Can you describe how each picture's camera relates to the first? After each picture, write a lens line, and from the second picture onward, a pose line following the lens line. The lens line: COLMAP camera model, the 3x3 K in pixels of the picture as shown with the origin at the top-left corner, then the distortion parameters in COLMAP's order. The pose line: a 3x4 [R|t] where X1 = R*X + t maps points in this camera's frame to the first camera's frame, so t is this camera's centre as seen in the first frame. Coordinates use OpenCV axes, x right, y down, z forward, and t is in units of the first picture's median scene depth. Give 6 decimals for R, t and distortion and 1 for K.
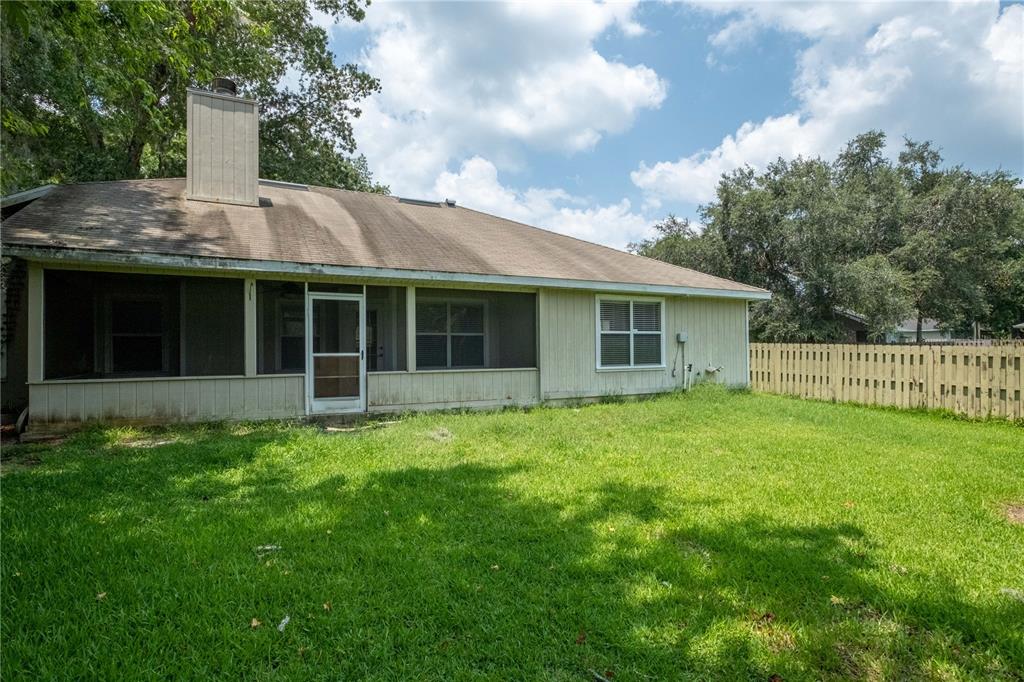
lens RADIAL K [[534.0, 0, 519.7], [0, 534.0, 348.1], [0, 0, 1]] dist [0.002384, 0.001808]
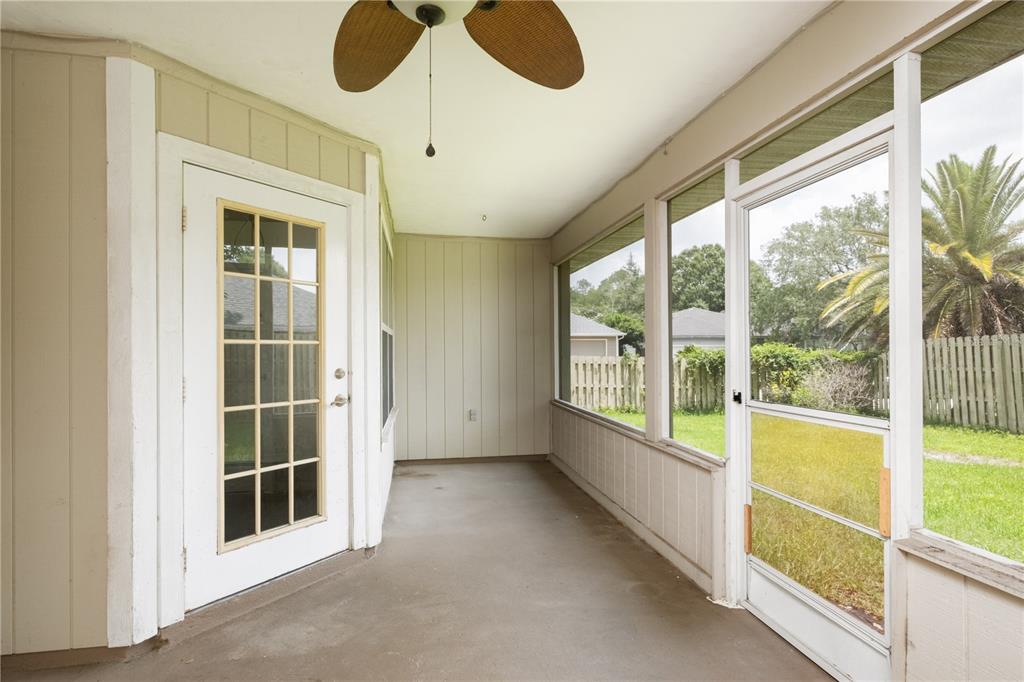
lens RADIAL K [[534.0, 0, 515.4], [0, 534.0, 342.9], [0, 0, 1]] dist [0.002384, 0.001808]
pose [[0.285720, 0.019271, 0.958119, -0.473826], [-0.007133, 0.999813, -0.017982, -0.011556], [-0.958287, -0.001697, 0.285804, 0.793331]]
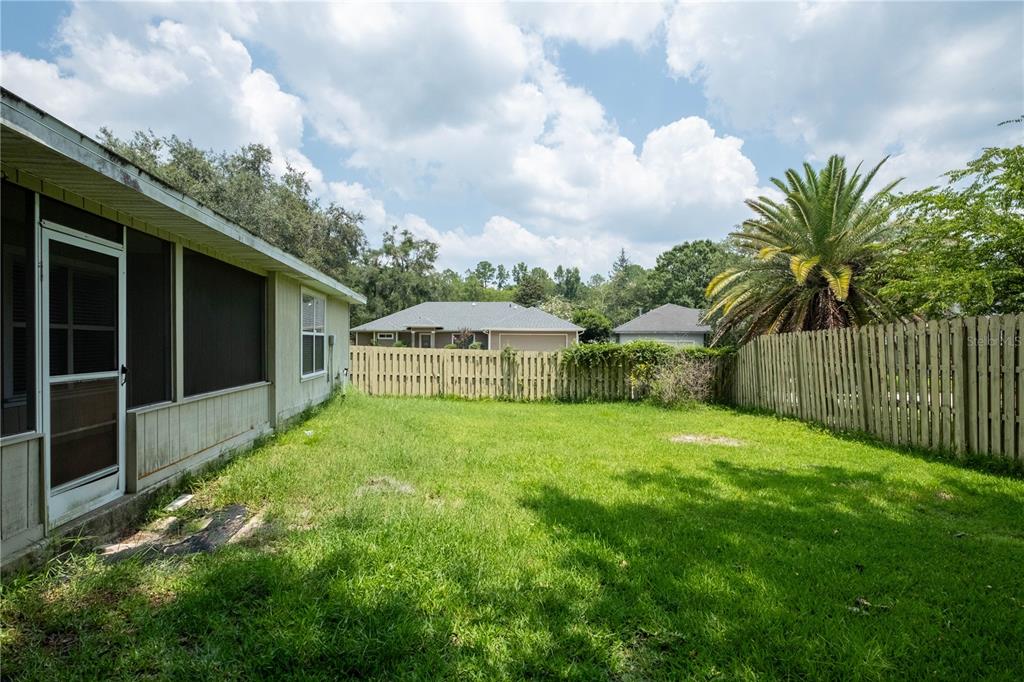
lens RADIAL K [[534.0, 0, 515.5], [0, 534.0, 344.7], [0, 0, 1]] dist [0.002384, 0.001808]
pose [[0.332213, 0.008274, 0.943168, -0.483833], [-0.013787, 0.999897, -0.003915, -0.012589], [-0.943104, -0.011702, 0.332292, 0.400863]]
